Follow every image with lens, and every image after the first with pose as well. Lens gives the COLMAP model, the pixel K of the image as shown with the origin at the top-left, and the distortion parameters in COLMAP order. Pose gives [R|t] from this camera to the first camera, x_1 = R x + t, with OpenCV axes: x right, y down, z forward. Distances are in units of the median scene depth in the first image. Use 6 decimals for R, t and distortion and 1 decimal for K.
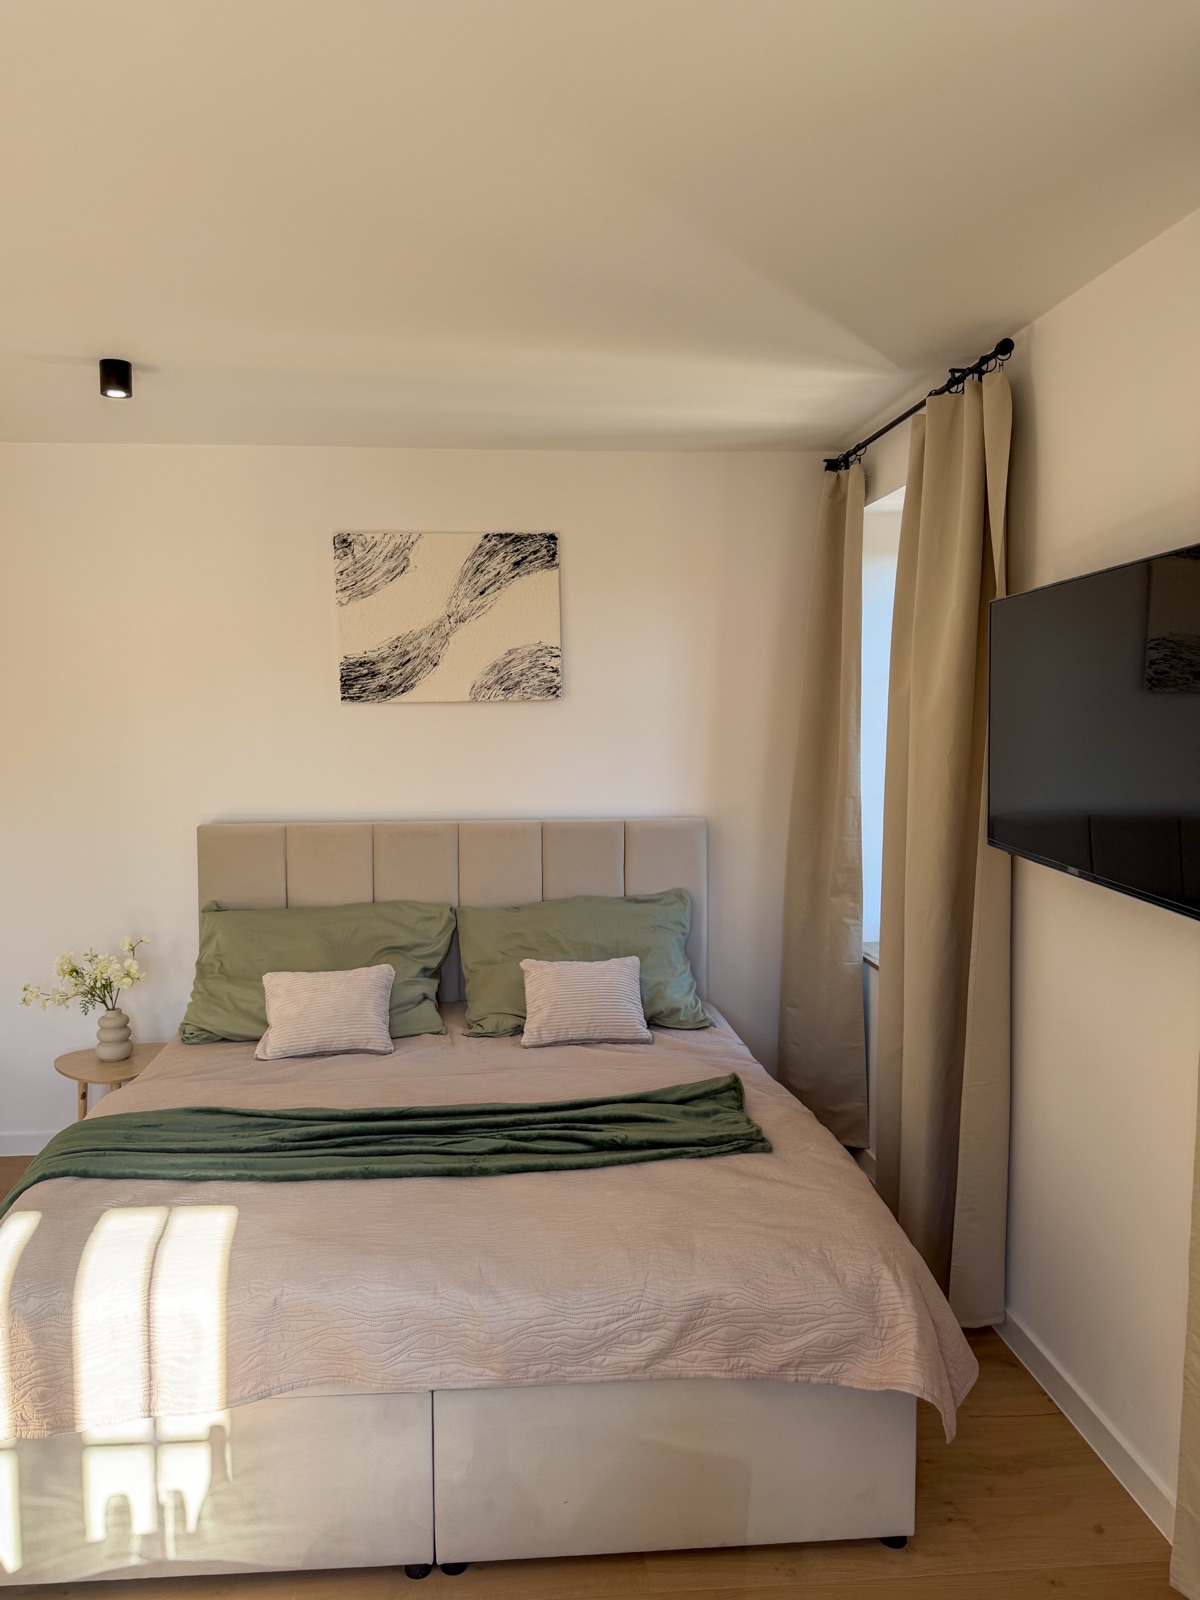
lens RADIAL K [[1131.1, 0, 600.0], [0, 1131.1, 800.0], [0, 0, 1]] dist [0.114268, -0.264461]
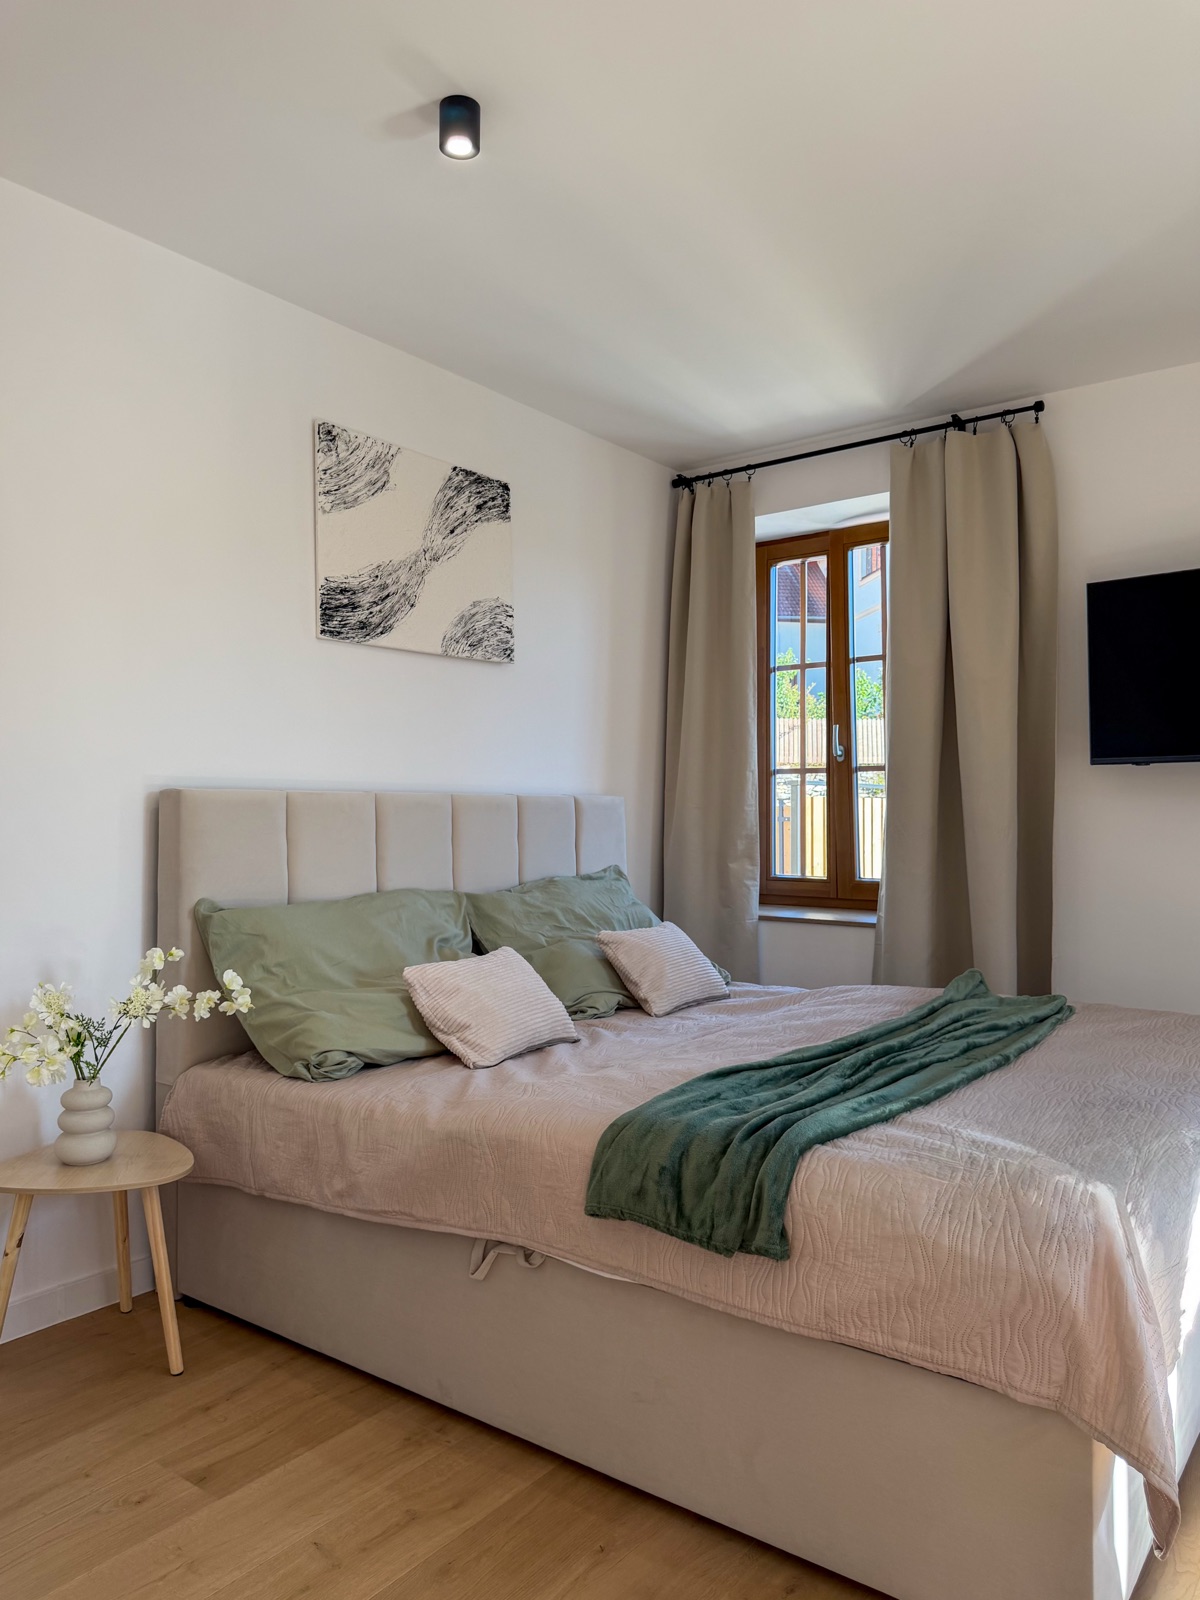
lens RADIAL K [[1131.1, 0, 600.0], [0, 1131.1, 800.0], [0, 0, 1]] dist [0.114268, -0.264461]
pose [[0.661919, 0.013221, 0.749459, -0.677878], [0.066634, 0.994848, -0.076401, 0.095347], [-0.746608, 0.100511, 0.657627, 0.365027]]
